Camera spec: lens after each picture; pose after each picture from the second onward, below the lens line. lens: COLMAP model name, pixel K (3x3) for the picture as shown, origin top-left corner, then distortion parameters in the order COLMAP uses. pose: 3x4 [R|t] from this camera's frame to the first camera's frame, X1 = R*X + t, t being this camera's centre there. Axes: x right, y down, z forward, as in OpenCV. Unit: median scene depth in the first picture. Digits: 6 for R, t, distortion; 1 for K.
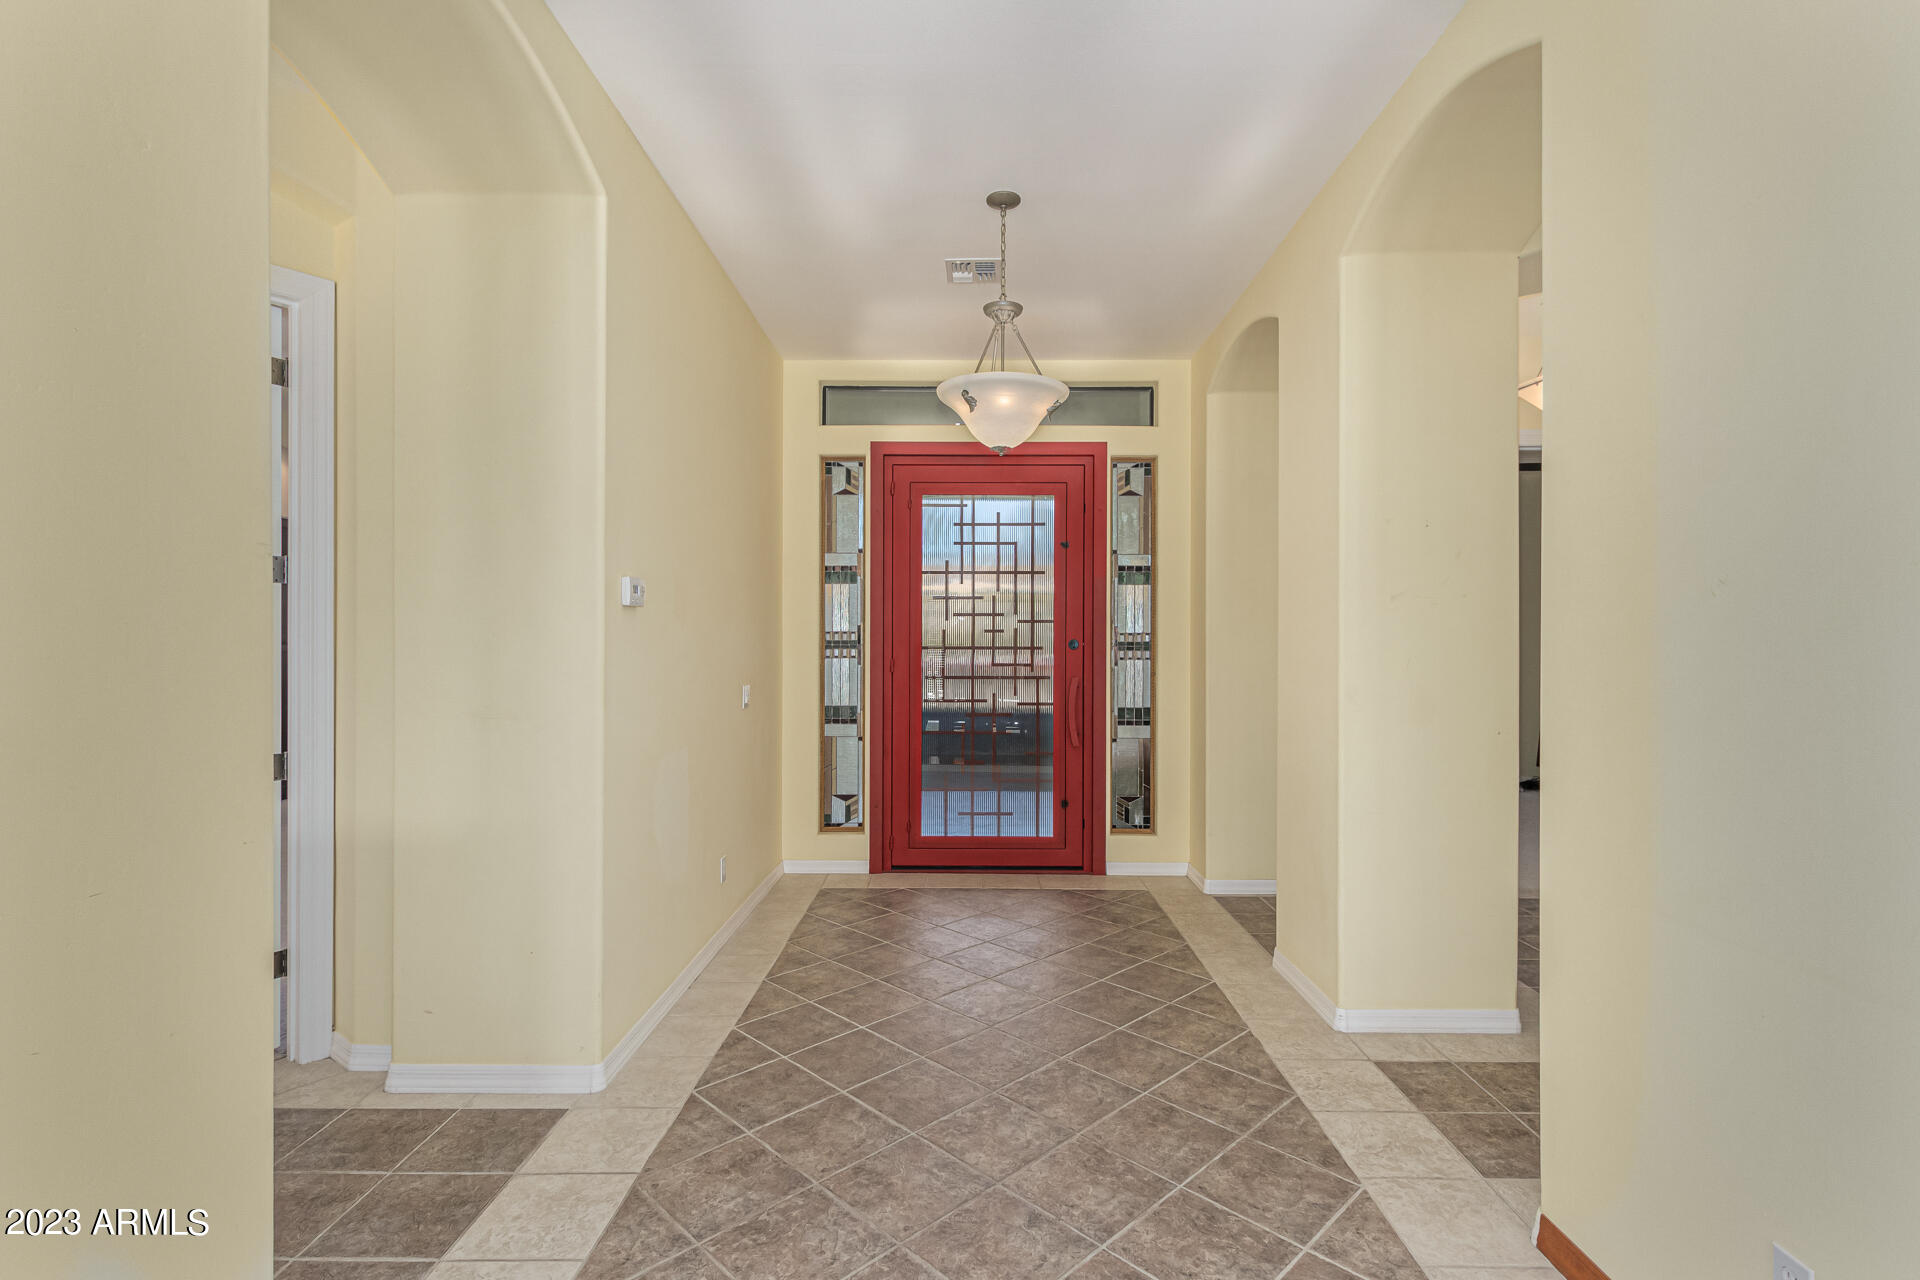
lens RADIAL K [[884.9, 0, 954.4], [0, 884.9, 642.4], [0, 0, 1]] dist [-0.006096, 0.000379]
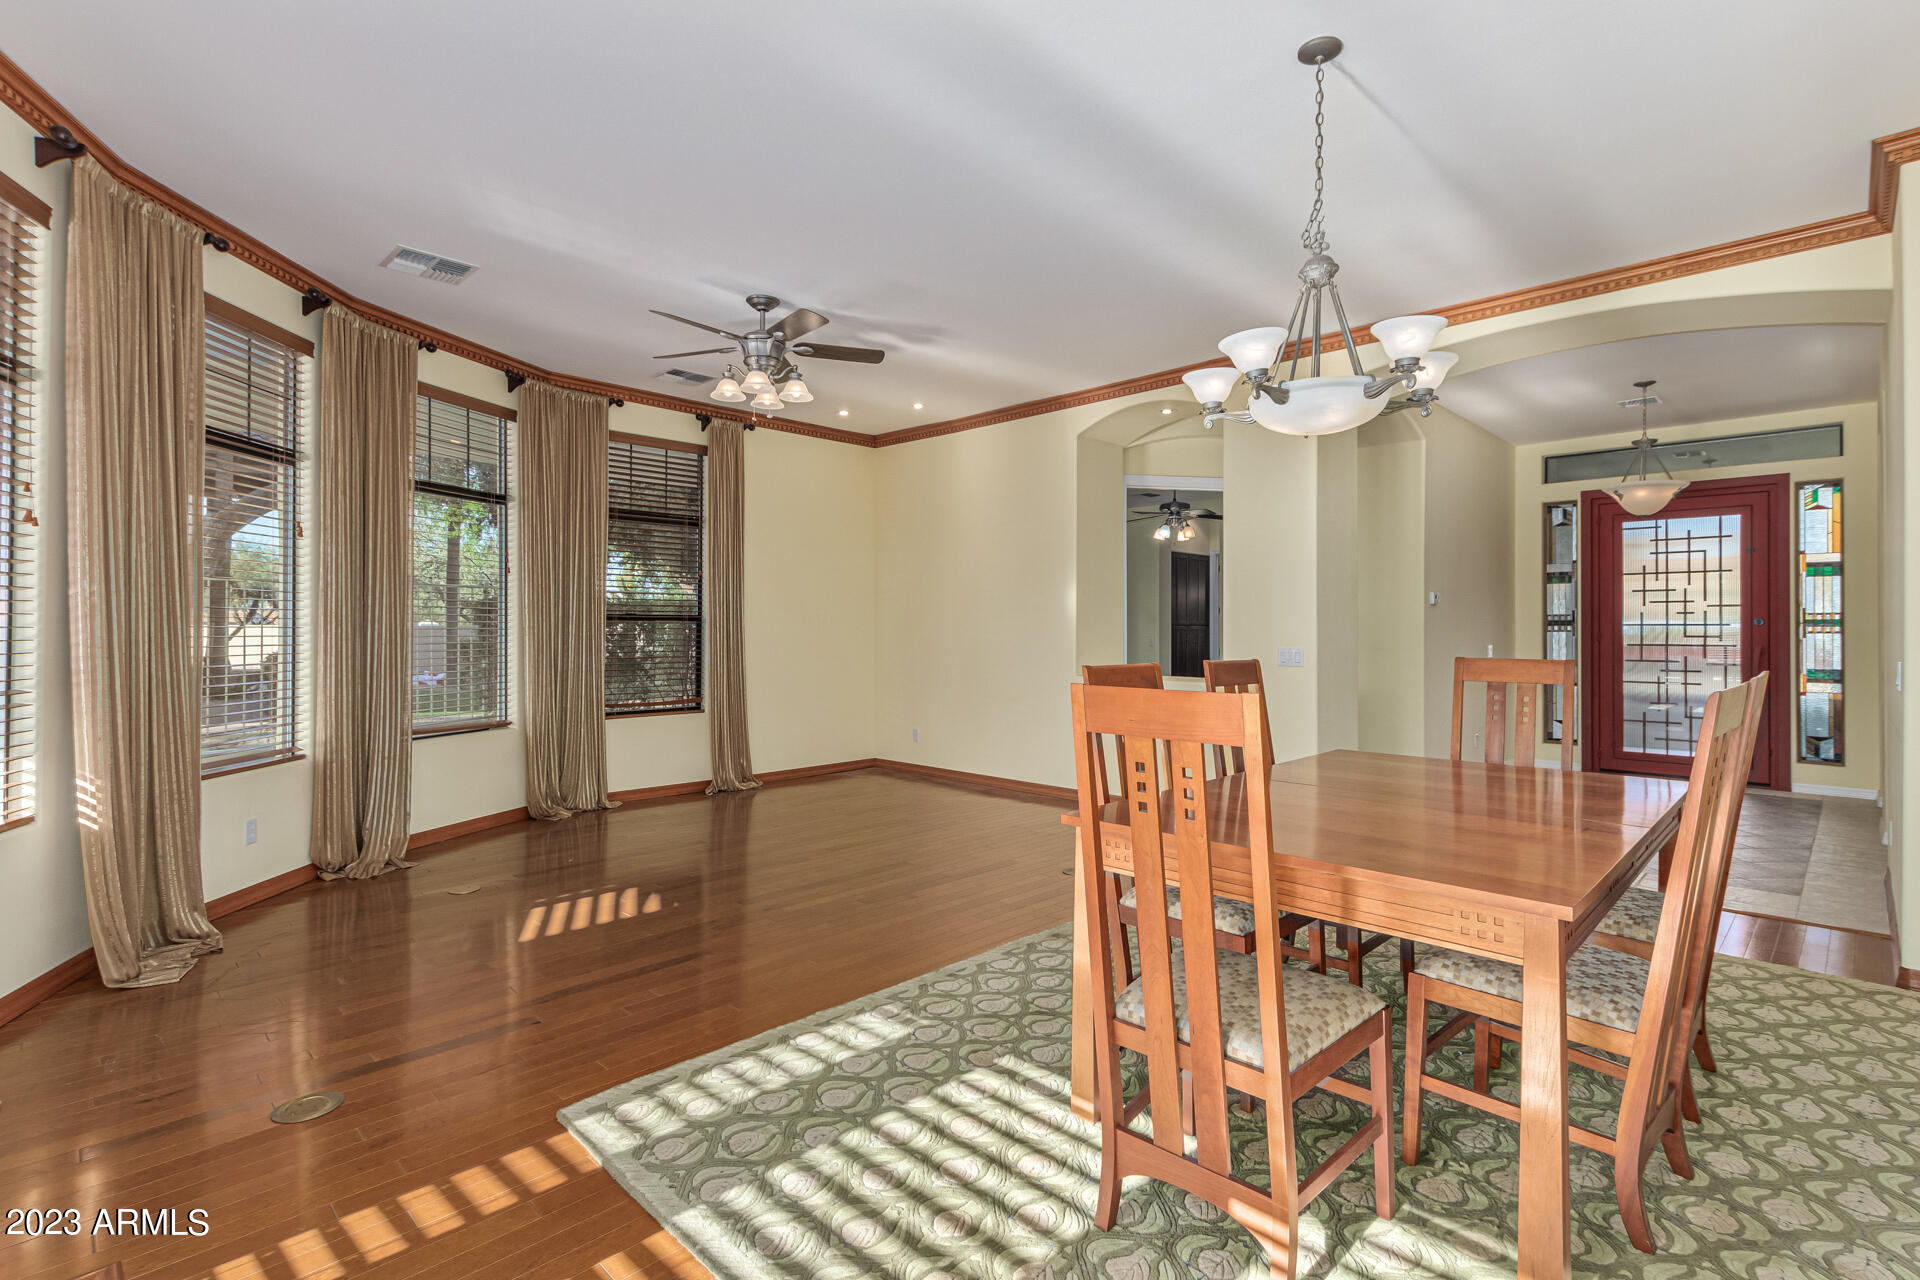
lens RADIAL K [[884.9, 0, 957.6], [0, 884.9, 625.7], [0, 0, 1]] dist [-0.006096, 0.000379]
pose [[0.719075, -0.003078, -0.694925, 0.188723], [0.007316, 0.999968, 0.003141, -0.004986], [0.694894, -0.007343, 0.719075, -0.848683]]
